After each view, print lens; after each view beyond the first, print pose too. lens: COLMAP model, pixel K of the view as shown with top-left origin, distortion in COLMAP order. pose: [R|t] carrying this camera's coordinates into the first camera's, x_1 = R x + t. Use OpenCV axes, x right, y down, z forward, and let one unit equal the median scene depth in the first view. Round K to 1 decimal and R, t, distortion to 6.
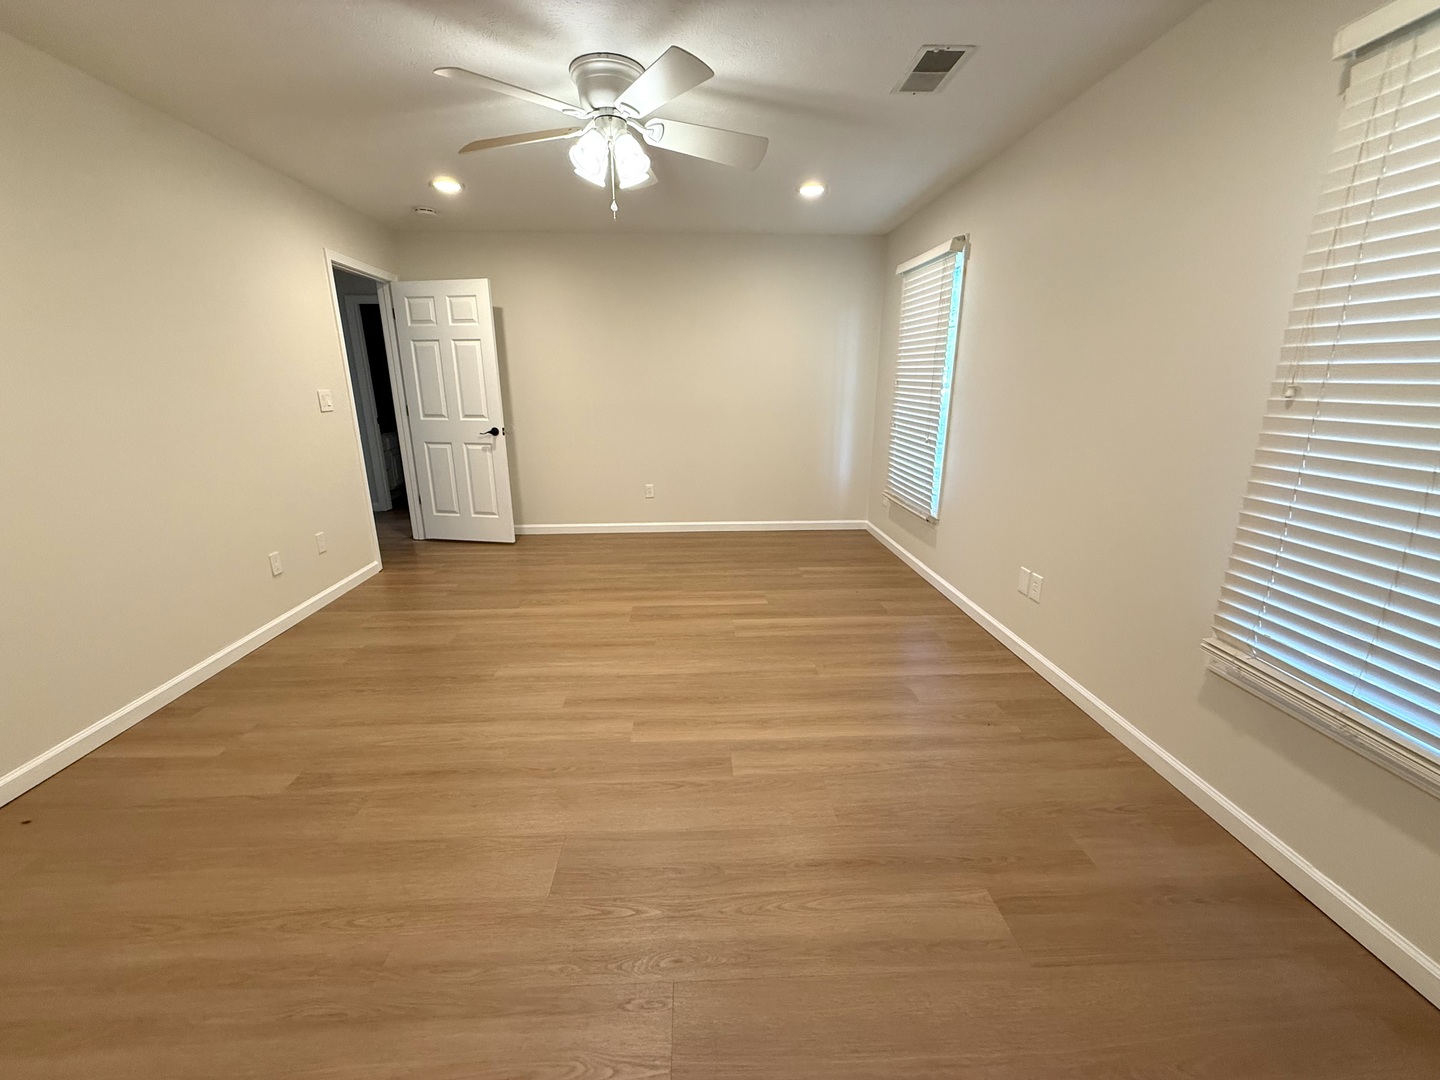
lens RADIAL K [[576.2, 0, 714.9], [0, 576.2, 535.8], [0, 0, 1]] dist [0.001436, 0.000013]
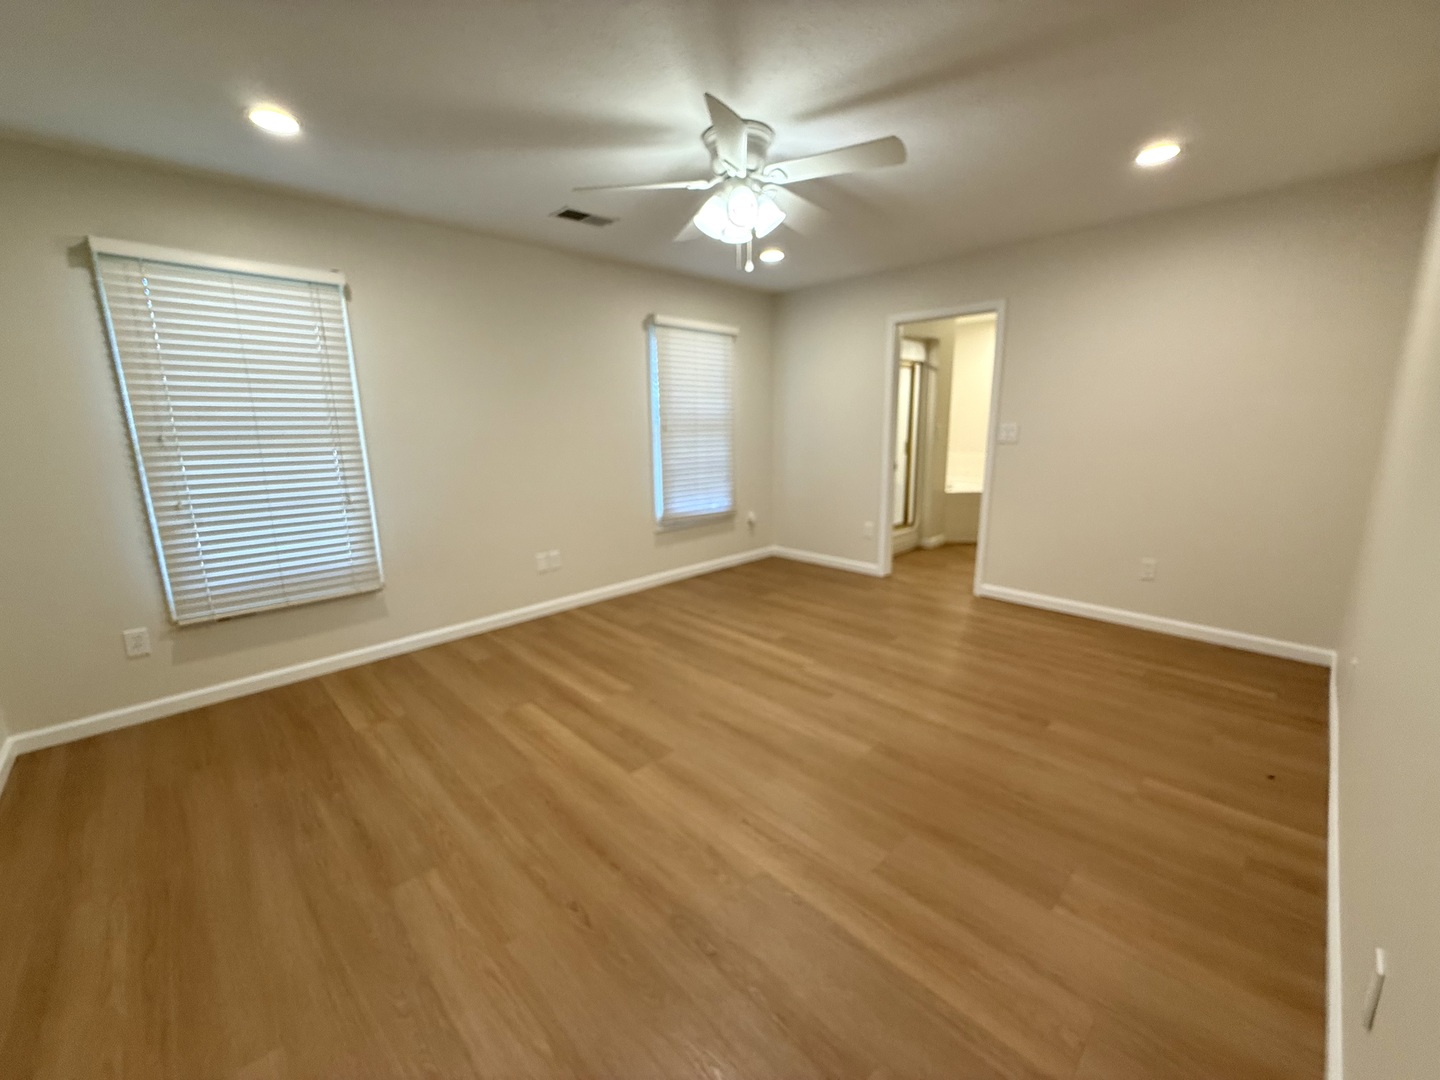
lens RADIAL K [[576.2, 0, 719.5], [0, 576.2, 547.8], [0, 0, 1]] dist [0.001436, 0.000013]
pose [[-0.658481, -0.153894, 0.736695, -0.736248], [0.218565, 0.897578, 0.382862, -0.374632], [-0.720161, 0.413123, -0.557402, 1.356420]]
